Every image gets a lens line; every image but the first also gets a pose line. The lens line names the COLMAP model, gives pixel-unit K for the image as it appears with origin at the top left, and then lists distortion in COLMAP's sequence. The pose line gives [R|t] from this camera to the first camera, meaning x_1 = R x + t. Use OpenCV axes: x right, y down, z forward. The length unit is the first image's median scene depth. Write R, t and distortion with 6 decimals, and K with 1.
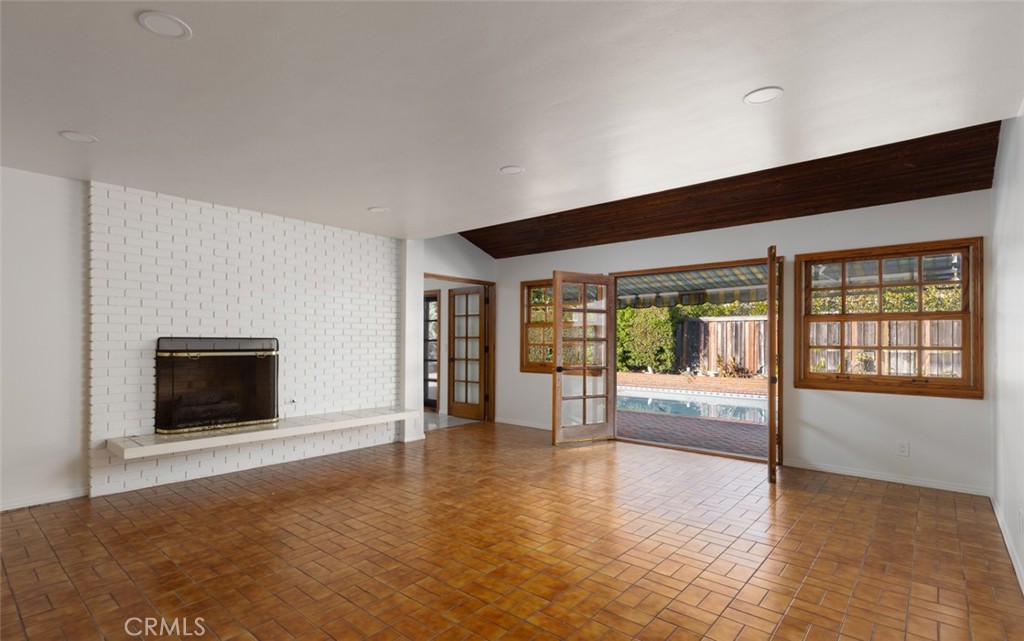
lens RADIAL K [[497.4, 0, 502.9], [0, 497.4, 342.3], [0, 0, 1]] dist [0.012655, -0.000479]
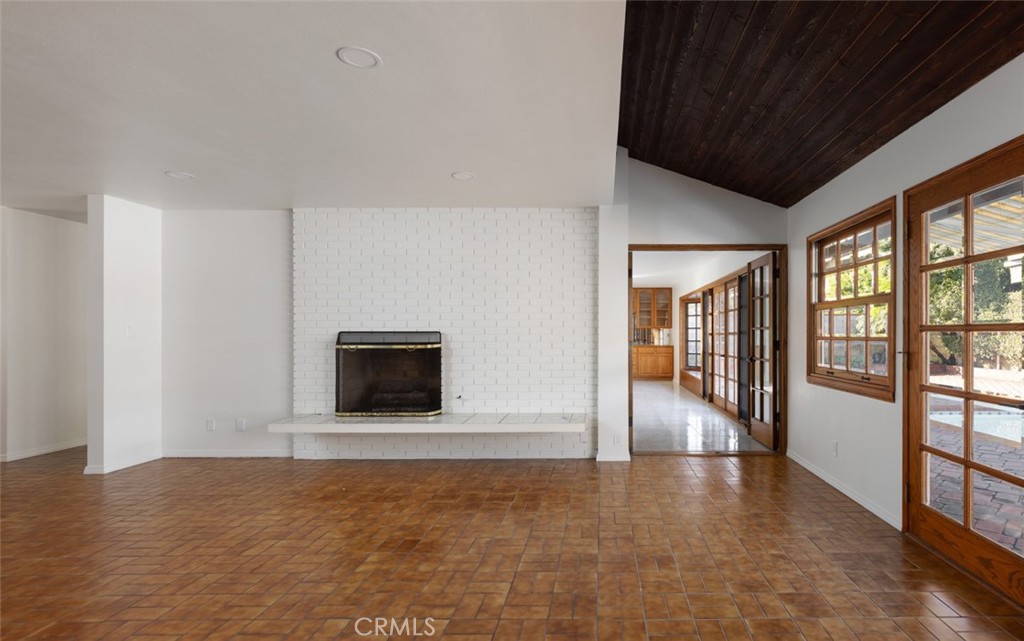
lens RADIAL K [[497.4, 0, 545.2], [0, 497.4, 334.7], [0, 0, 1]] dist [0.012655, -0.000479]
pose [[0.659215, -0.005479, -0.751935, 0.391360], [0.001561, 0.999981, -0.005917, 0.004022], [0.751953, 0.002727, 0.659211, 0.468362]]
